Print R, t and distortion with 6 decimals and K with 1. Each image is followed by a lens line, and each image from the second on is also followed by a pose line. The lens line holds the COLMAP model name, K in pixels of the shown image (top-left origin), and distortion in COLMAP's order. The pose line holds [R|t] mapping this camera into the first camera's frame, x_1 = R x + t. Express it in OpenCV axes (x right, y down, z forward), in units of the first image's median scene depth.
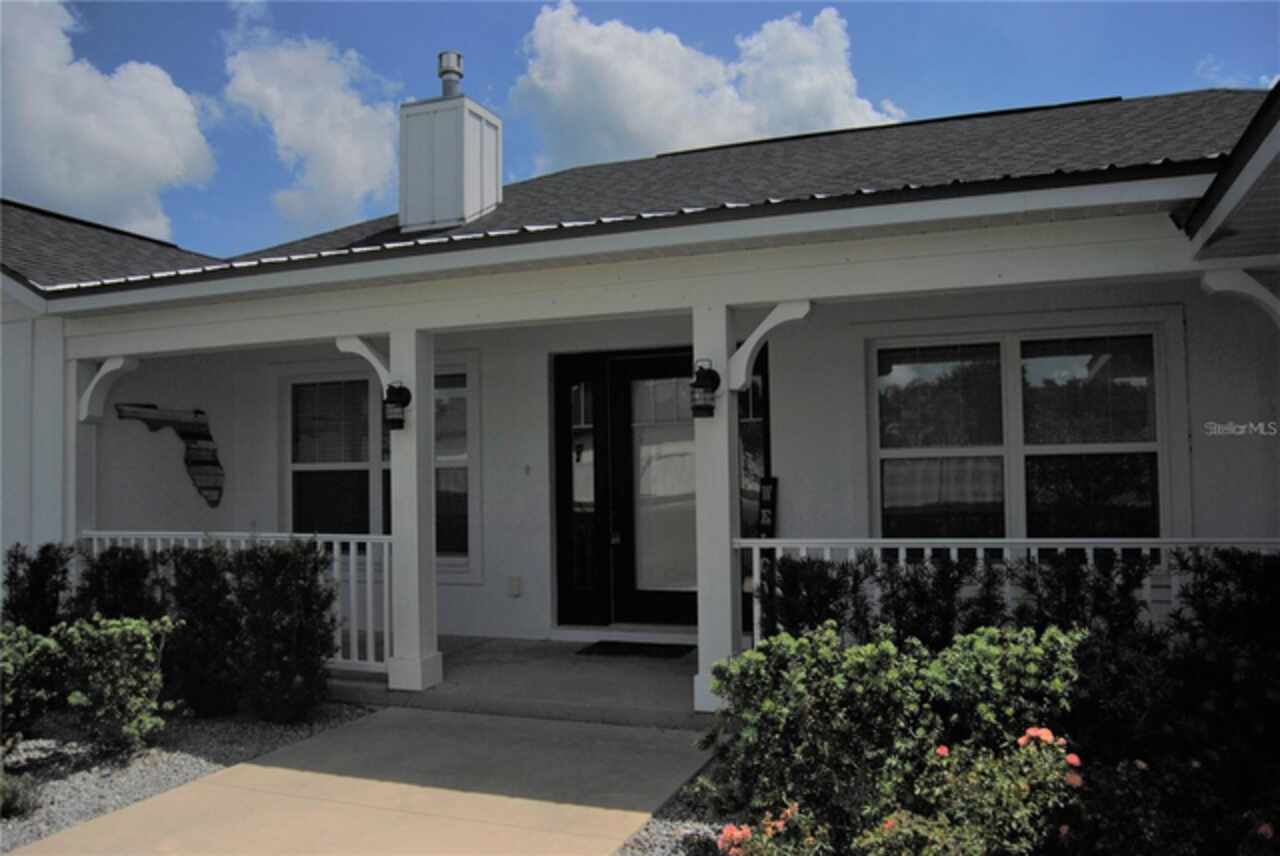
lens RADIAL K [[1002.9, 0, 644.5], [0, 1002.9, 434.2], [0, 0, 1]] dist [-0.096279, 0.038945]
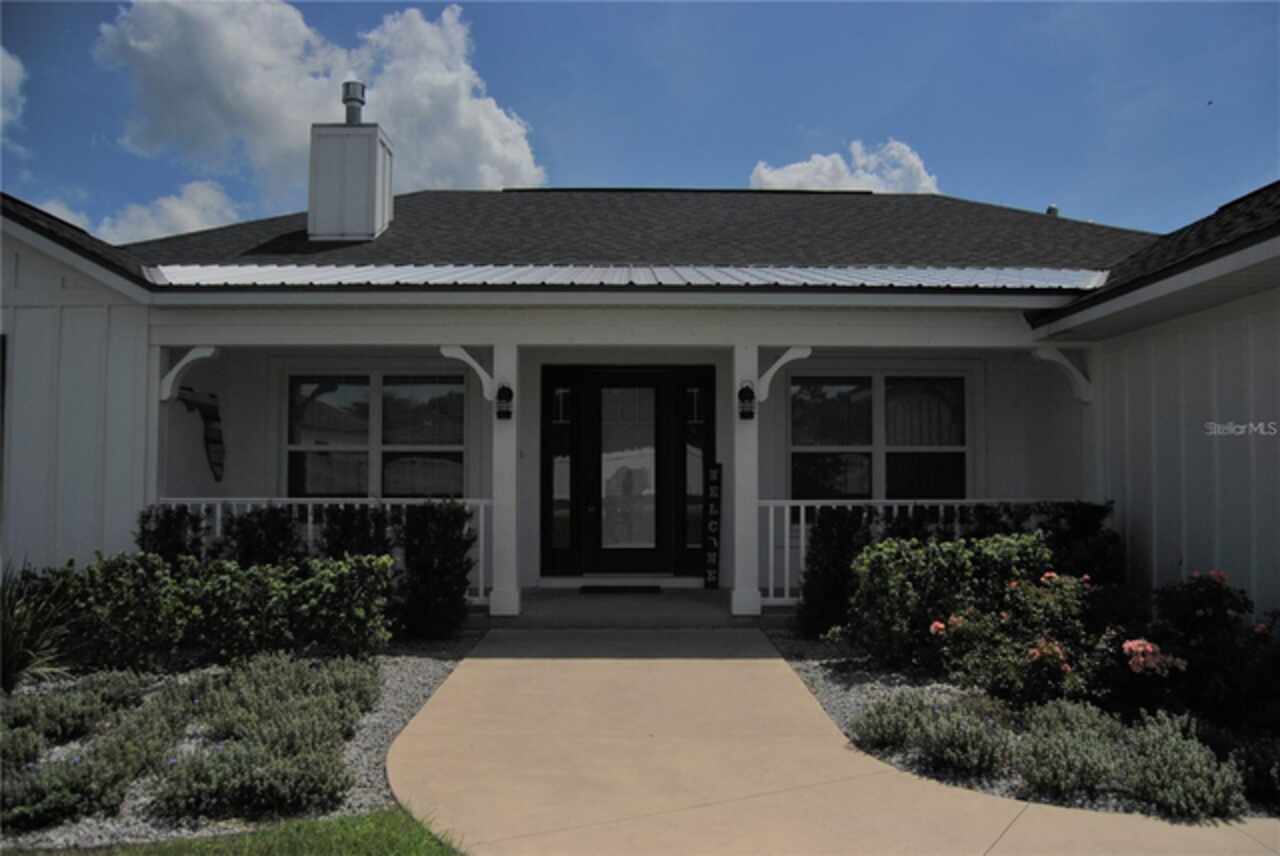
lens RADIAL K [[1002.9, 0, 644.5], [0, 1002.9, 434.2], [0, 0, 1]] dist [-0.096279, 0.038945]
pose [[0.932686, 0.034114, 0.359073, -0.522994], [-0.032736, 0.999415, -0.009920, 0.021243], [-0.359202, -0.002503, 0.933257, -0.296902]]
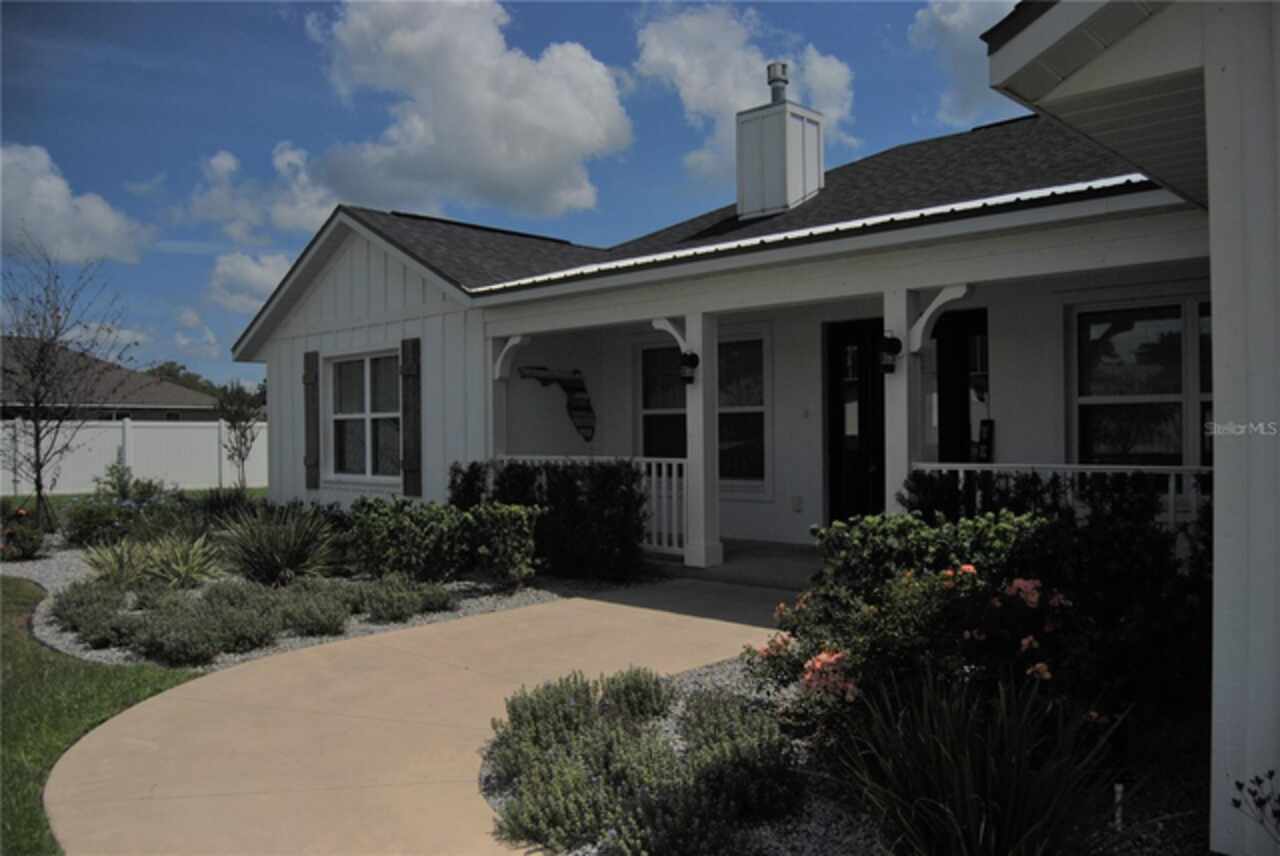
lens RADIAL K [[1002.9, 0, 644.5], [0, 1002.9, 434.2], [0, 0, 1]] dist [-0.096279, 0.038945]
pose [[0.918109, 0.009603, -0.396211, 0.246520], [0.010156, 0.998808, 0.047744, -0.001801], [0.396198, -0.047858, 0.916917, -0.321384]]
